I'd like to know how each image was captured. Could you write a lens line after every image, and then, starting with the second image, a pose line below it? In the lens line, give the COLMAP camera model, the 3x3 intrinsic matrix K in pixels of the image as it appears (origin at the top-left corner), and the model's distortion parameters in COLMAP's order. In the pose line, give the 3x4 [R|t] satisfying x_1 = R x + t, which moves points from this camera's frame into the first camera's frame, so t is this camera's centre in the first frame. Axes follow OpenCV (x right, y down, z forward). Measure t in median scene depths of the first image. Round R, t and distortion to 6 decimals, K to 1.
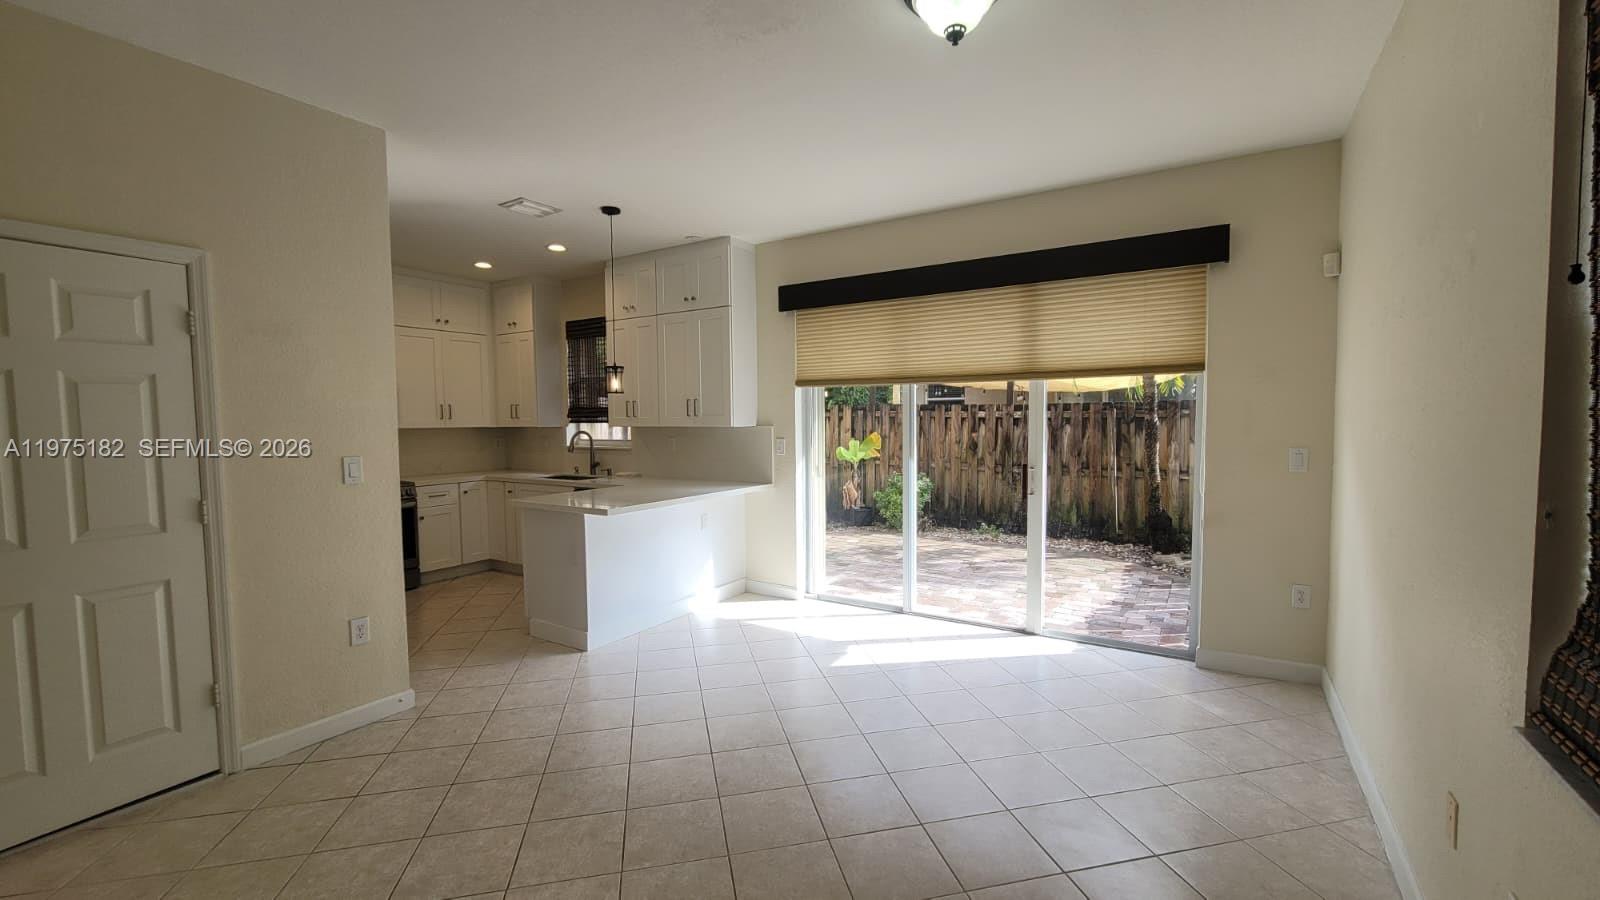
lens RADIAL K [[657.1, 0, 809.0], [0, 657.1, 451.3], [0, 0, 1]] dist [-0.011127, 0.002035]
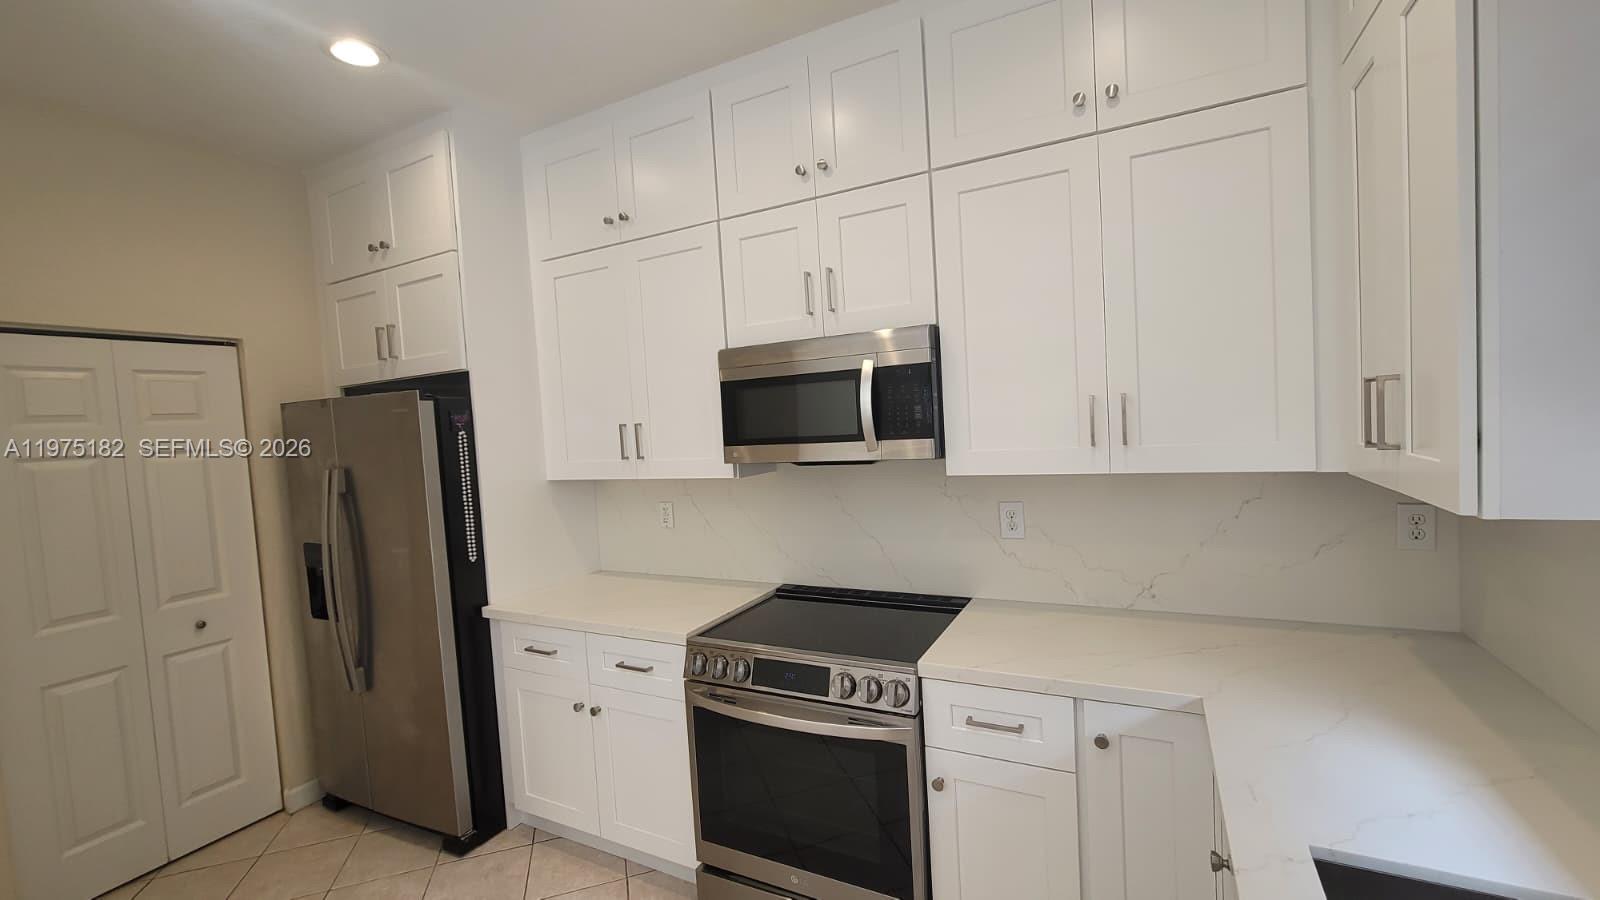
lens RADIAL K [[657.1, 0, 804.0], [0, 657.1, 454.5], [0, 0, 1]] dist [-0.011127, 0.002035]
pose [[0.082860, 0.053606, -0.995118, -0.279901], [0.002856, 0.998535, 0.054028, -0.060701], [0.996557, -0.007319, 0.082586, 0.840777]]
